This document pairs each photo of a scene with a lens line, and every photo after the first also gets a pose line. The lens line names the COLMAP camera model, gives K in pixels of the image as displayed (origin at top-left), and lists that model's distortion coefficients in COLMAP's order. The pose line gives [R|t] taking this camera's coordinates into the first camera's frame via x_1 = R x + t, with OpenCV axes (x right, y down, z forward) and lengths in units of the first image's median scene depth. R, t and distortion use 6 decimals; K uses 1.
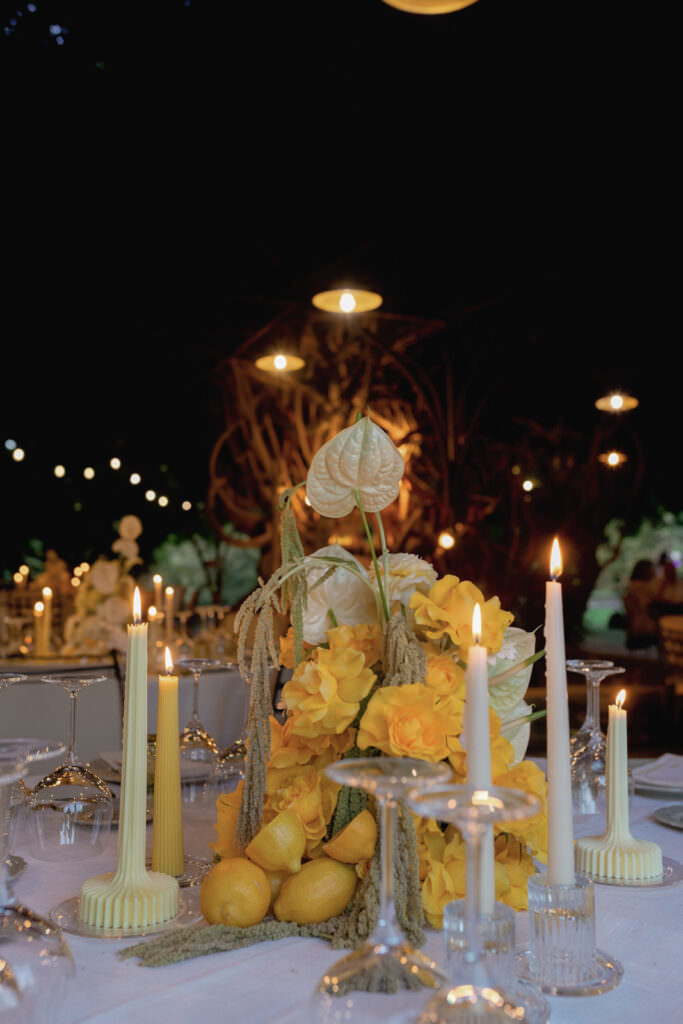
lens RADIAL K [[1004.0, 0, 341.5], [0, 1004.0, 512.0], [0, 0, 1]] dist [0.009881, 0.001636]
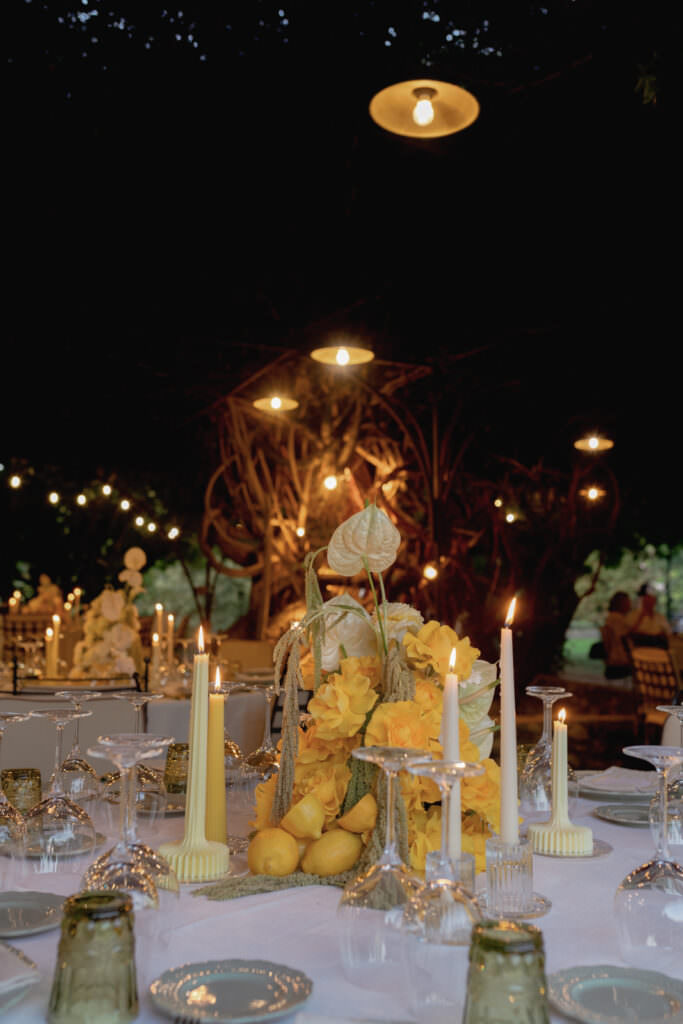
lens RADIAL K [[1004.0, 0, 341.5], [0, 1004.0, 512.0], [0, 0, 1]] dist [0.009881, 0.001636]
pose [[0.999779, 0.014465, 0.015235, -0.026132], [-0.014065, 0.999562, -0.026041, -0.032116], [-0.015605, 0.025821, 0.999545, -0.242885]]
